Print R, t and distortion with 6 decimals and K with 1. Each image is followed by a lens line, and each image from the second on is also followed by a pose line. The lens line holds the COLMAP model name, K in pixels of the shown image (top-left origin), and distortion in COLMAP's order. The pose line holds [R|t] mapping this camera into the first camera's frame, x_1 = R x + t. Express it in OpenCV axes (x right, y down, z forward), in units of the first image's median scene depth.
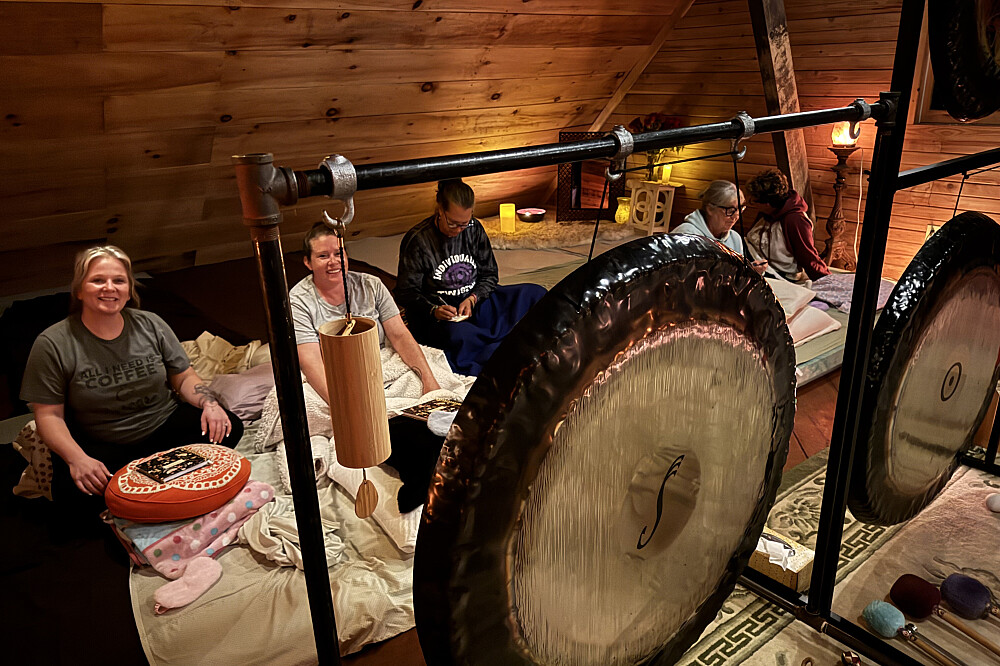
lens RADIAL K [[736.1, 0, 500.0], [0, 736.1, 333.0], [0, 0, 1]] dist [0.102567, -0.142008]
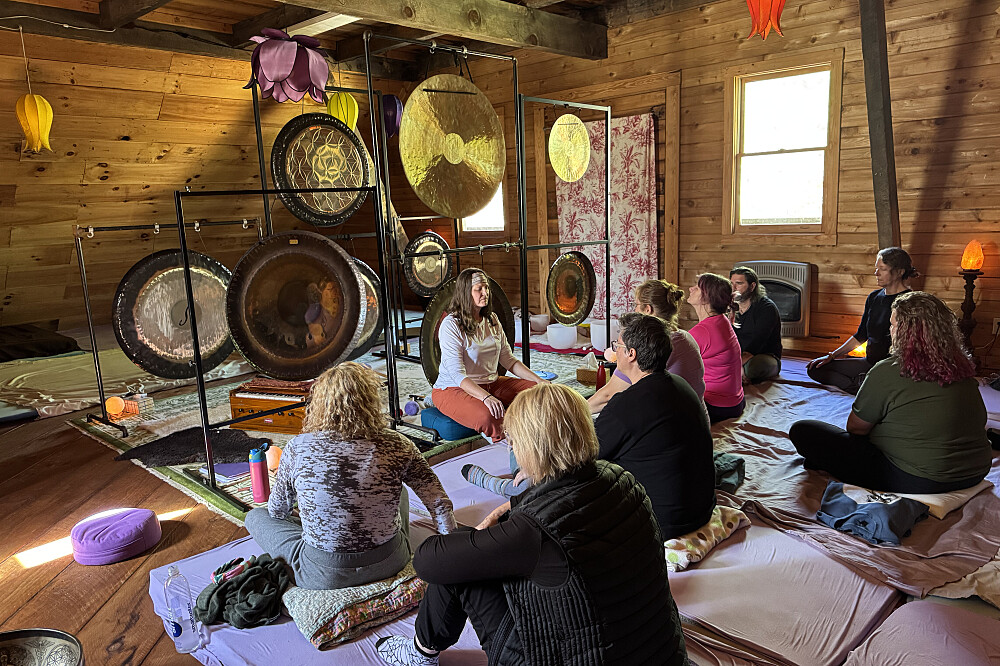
lens RADIAL K [[736.1, 0, 500.0], [0, 736.1, 333.0], [0, 0, 1]] dist [0.102567, -0.142008]
pose [[0.989141, -0.026211, 0.144611, 0.406946], [0.051093, 0.983922, -0.171136, 0.327091], [-0.137800, 0.176666, 0.974577, -0.950466]]
